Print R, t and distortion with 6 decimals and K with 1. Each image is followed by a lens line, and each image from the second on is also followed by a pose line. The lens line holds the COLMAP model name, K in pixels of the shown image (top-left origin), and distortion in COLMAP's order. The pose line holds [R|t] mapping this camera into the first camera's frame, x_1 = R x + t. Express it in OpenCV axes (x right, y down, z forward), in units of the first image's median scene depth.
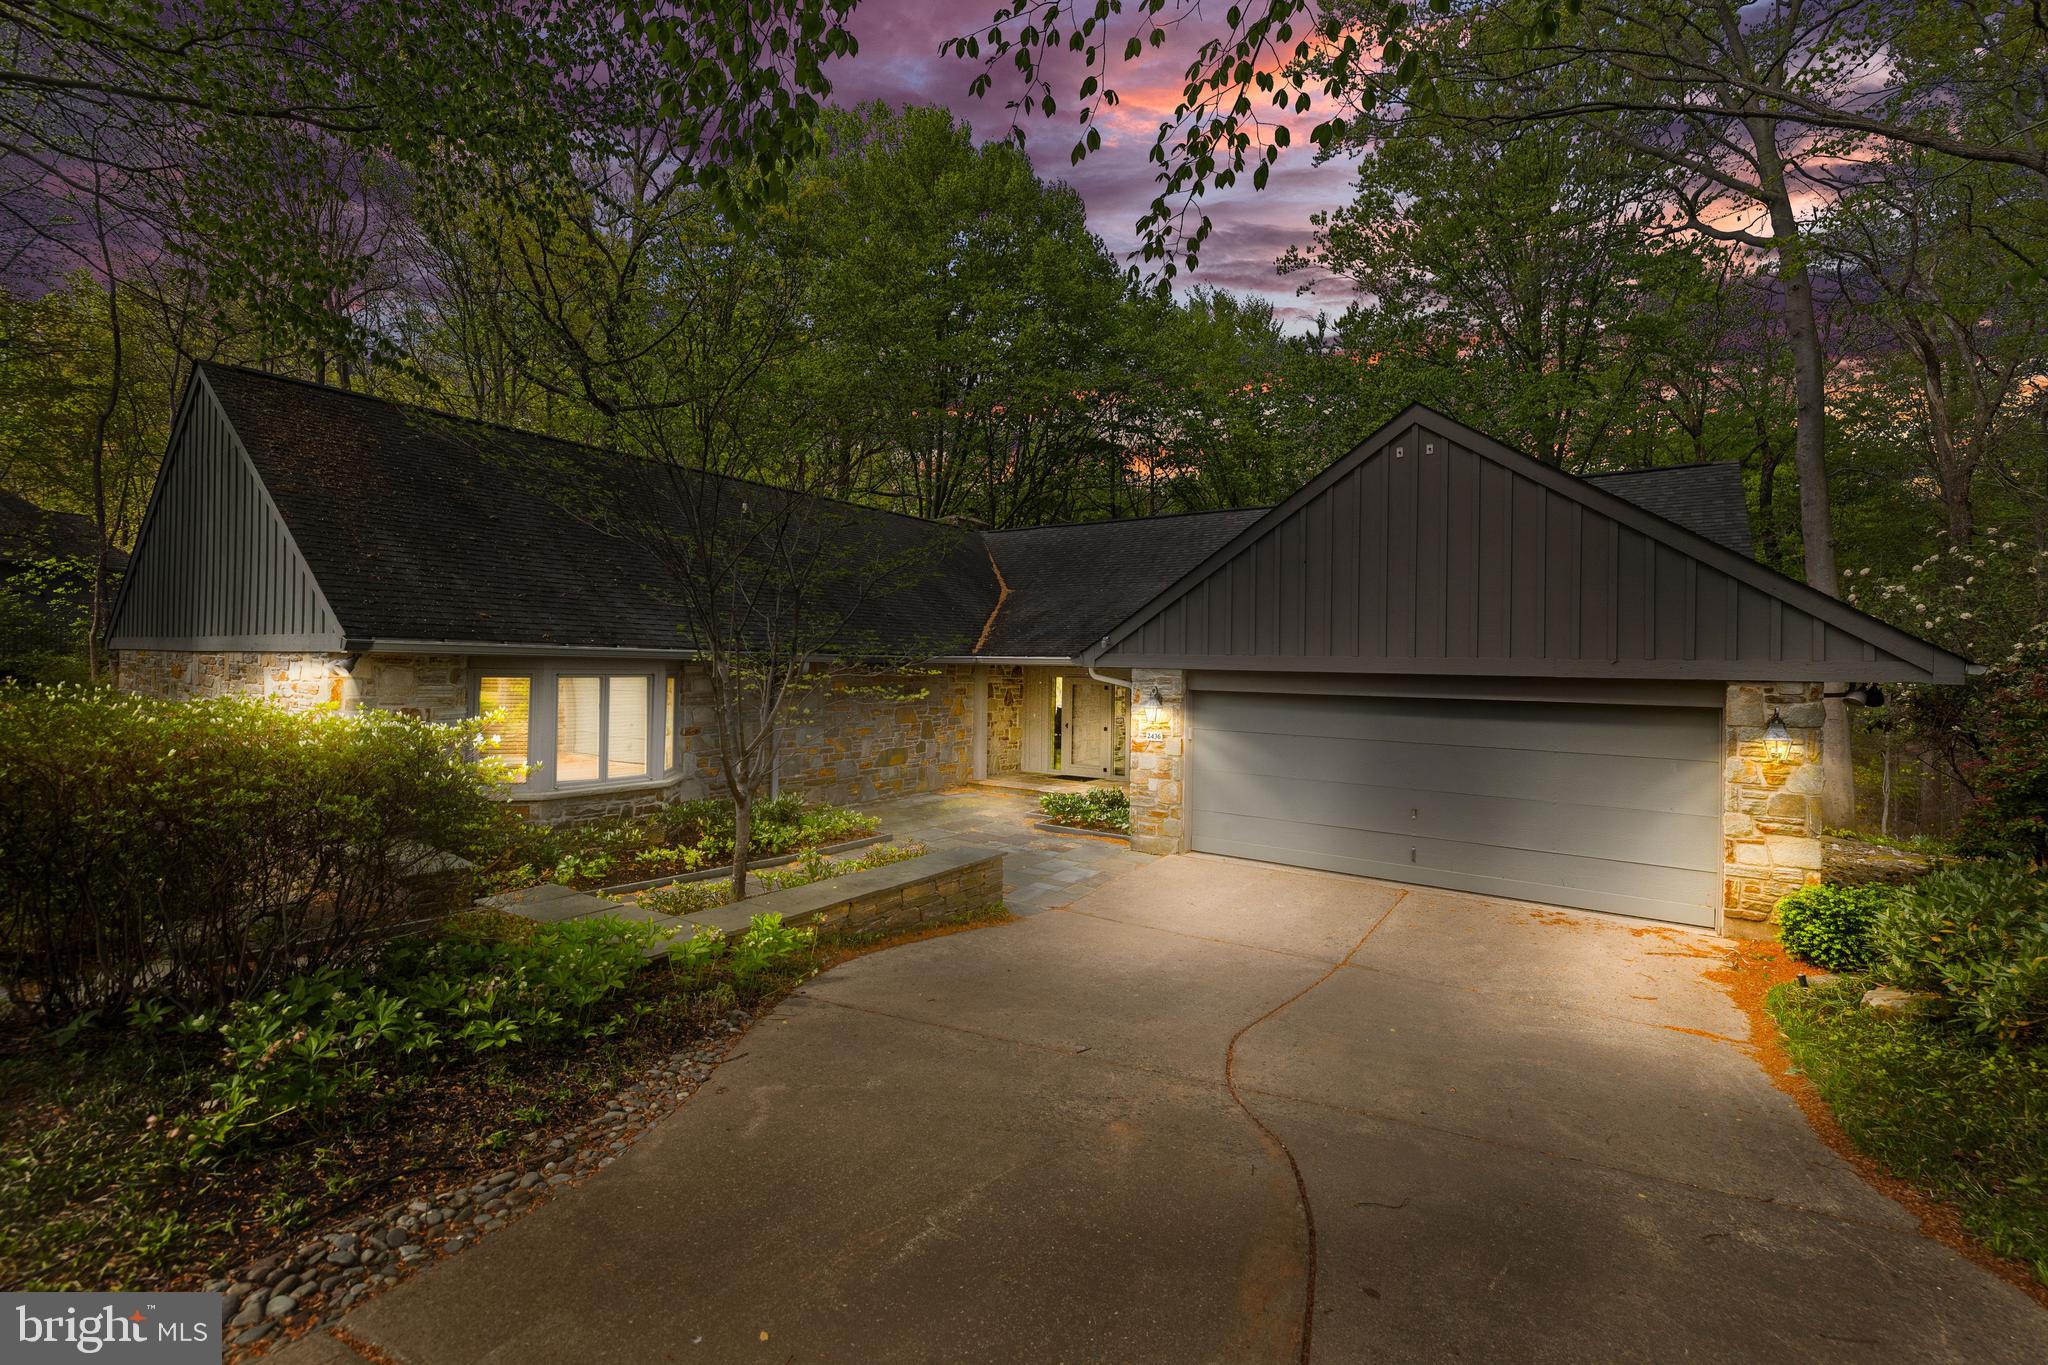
lens RADIAL K [[860.4, 0, 1019.8], [0, 860.4, 663.0], [0, 0, 1]] dist [0.018465, 0.000091]
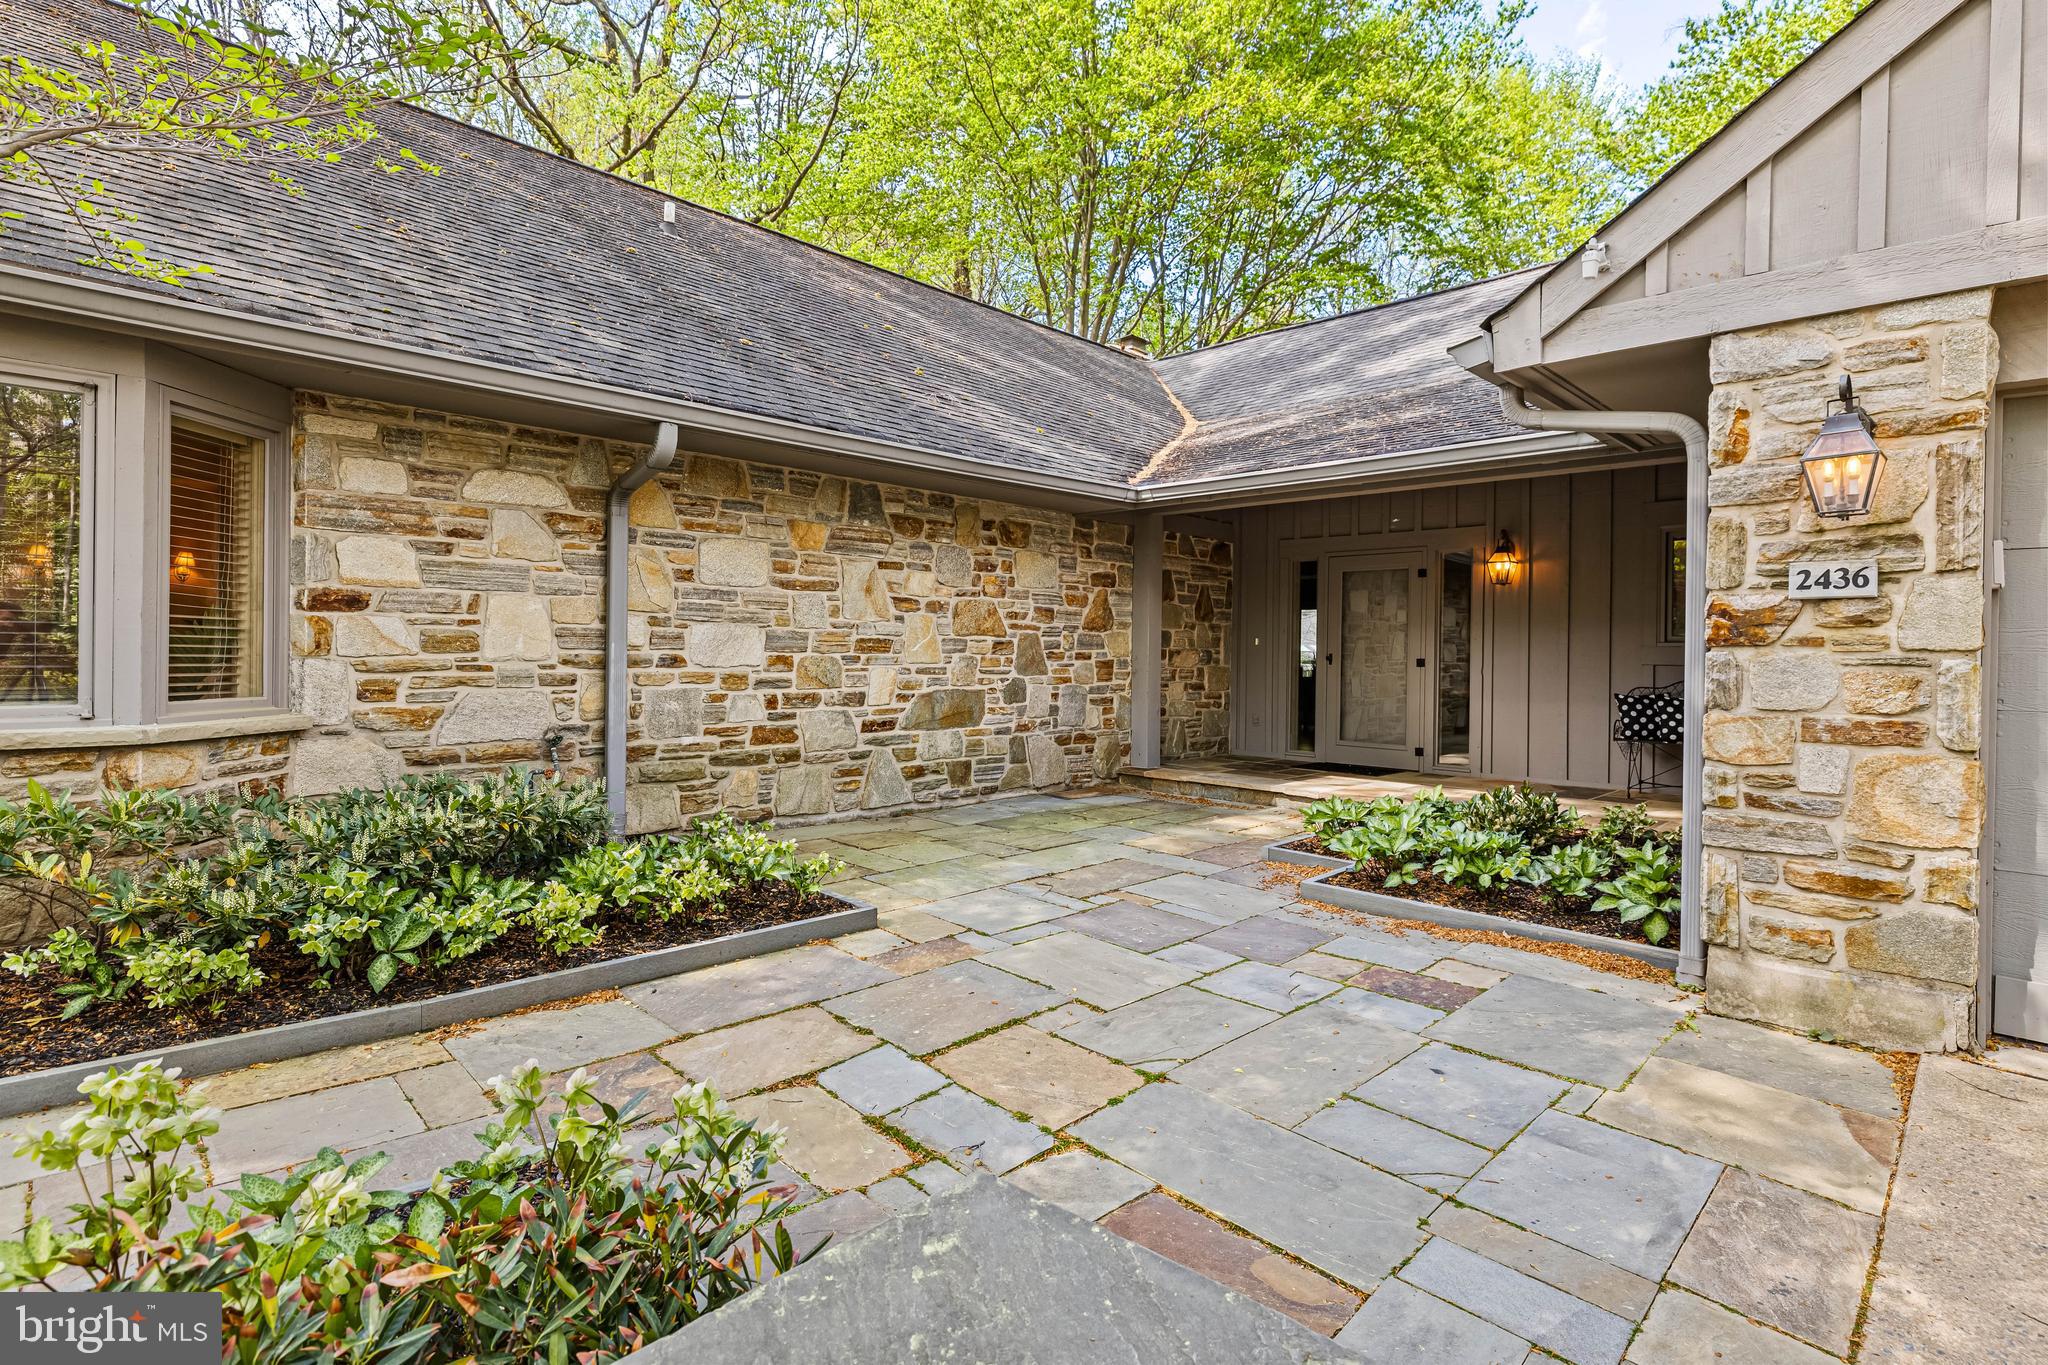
lens RADIAL K [[987.9, 0, 1030.1], [0, 987.9, 651.8], [0, 0, 1]] dist [0.020607, 0.000242]
pose [[0.986659, -0.002691, -0.162777, -0.093140], [0.002410, 0.999995, -0.001925, 0.327095], [0.162782, 0.001507, 0.986661, 2.044947]]
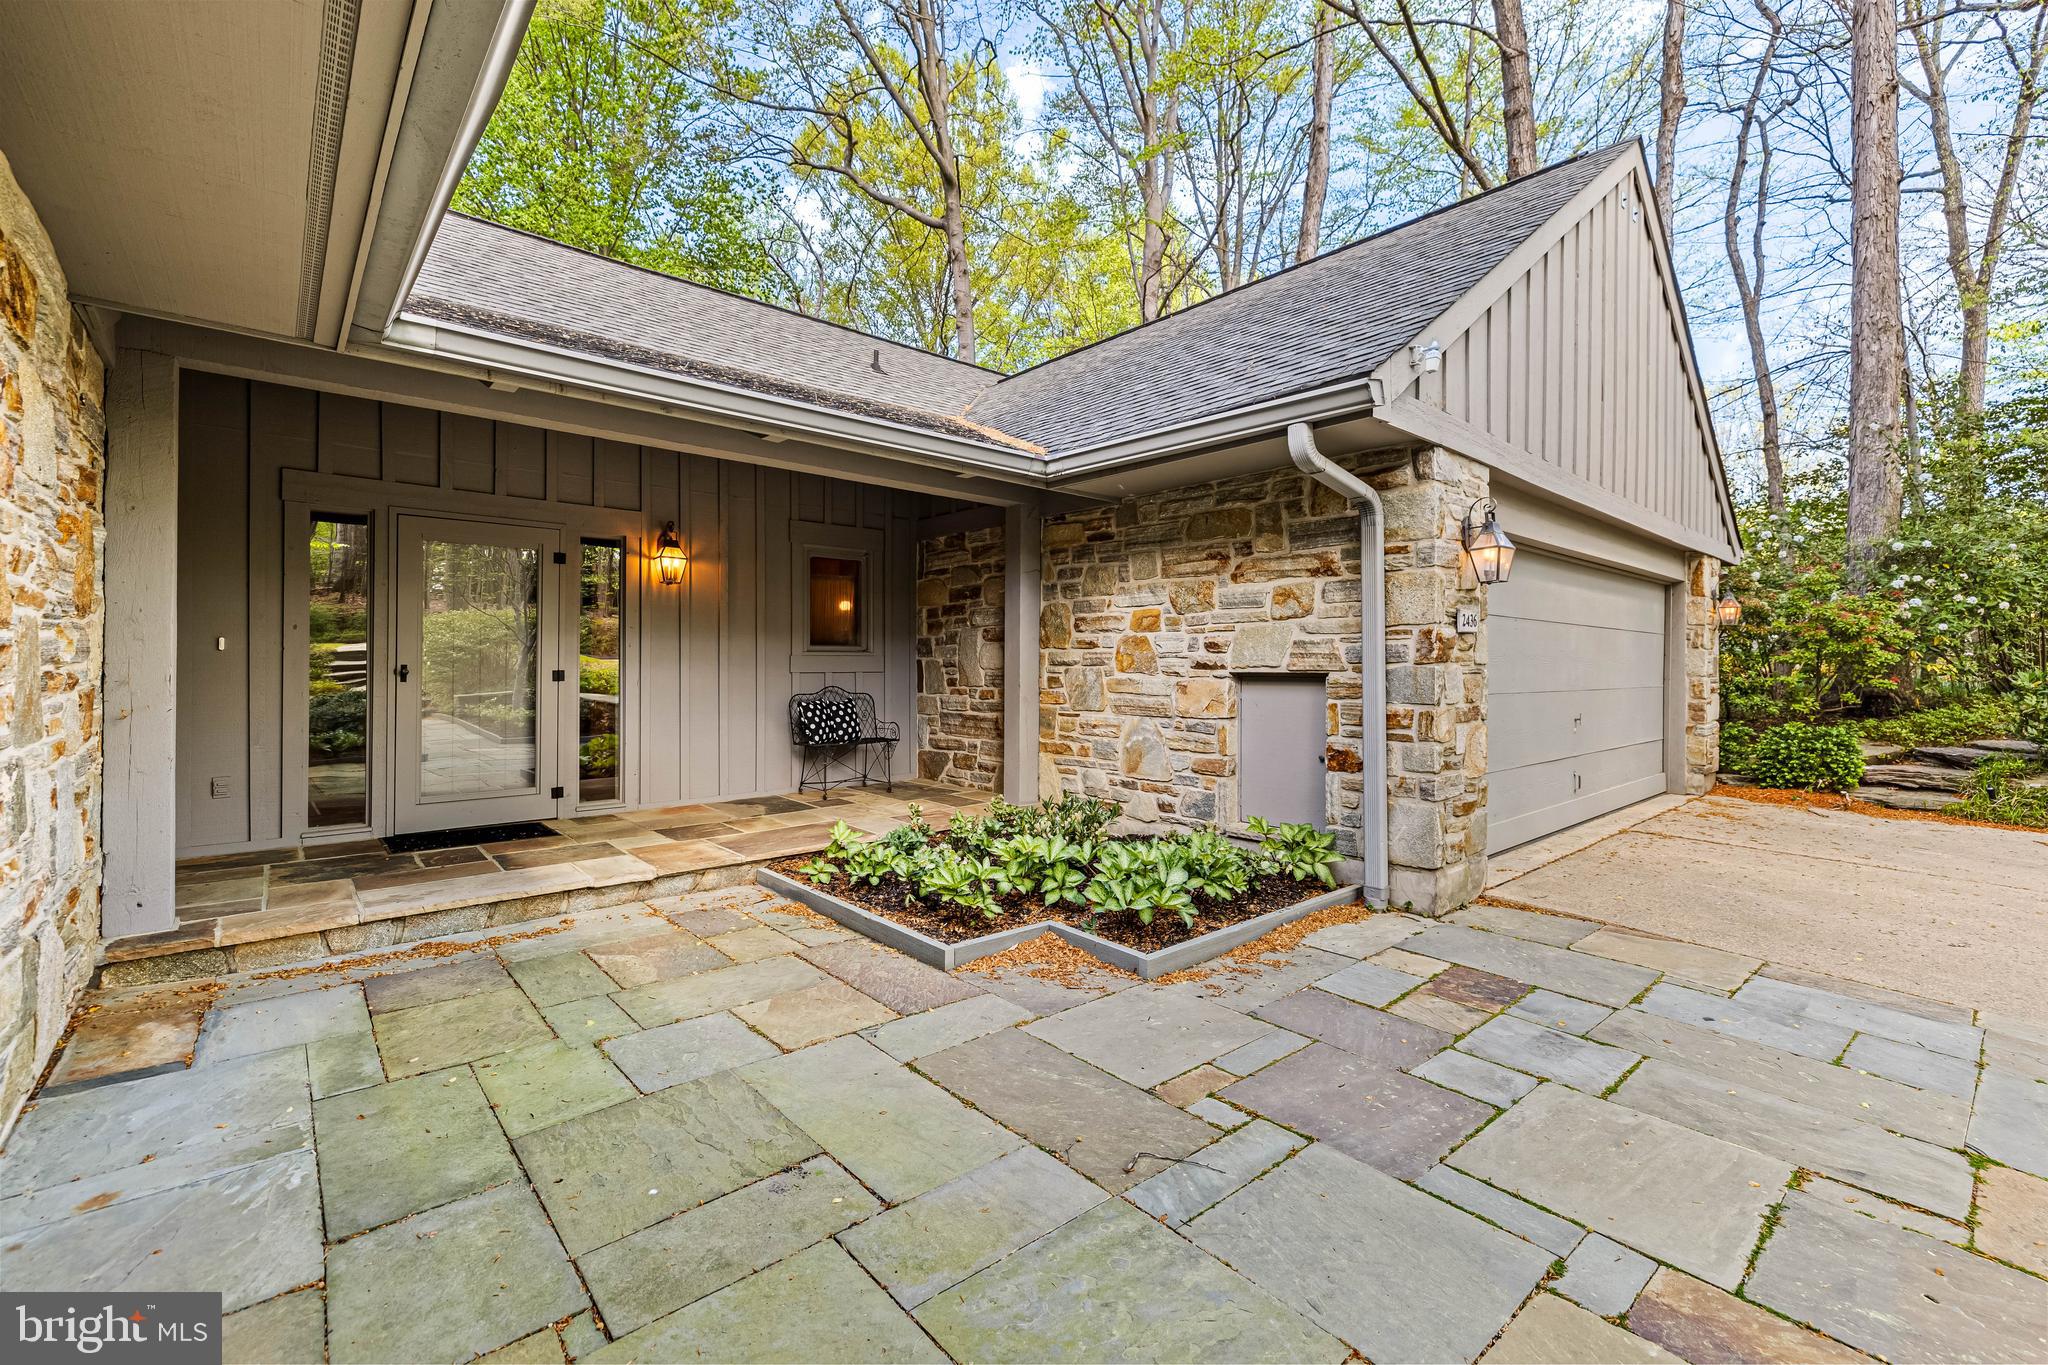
lens RADIAL K [[851.7, 0, 1021.6], [0, 851.7, 659.3], [0, 0, 1]] dist [0.018608, 0.000107]
pose [[0.221709, -0.010759, 0.975054, -0.908896], [-0.004166, 0.999920, 0.011981, 0.298744], [-0.975104, -0.006718, 0.221646, 3.407219]]
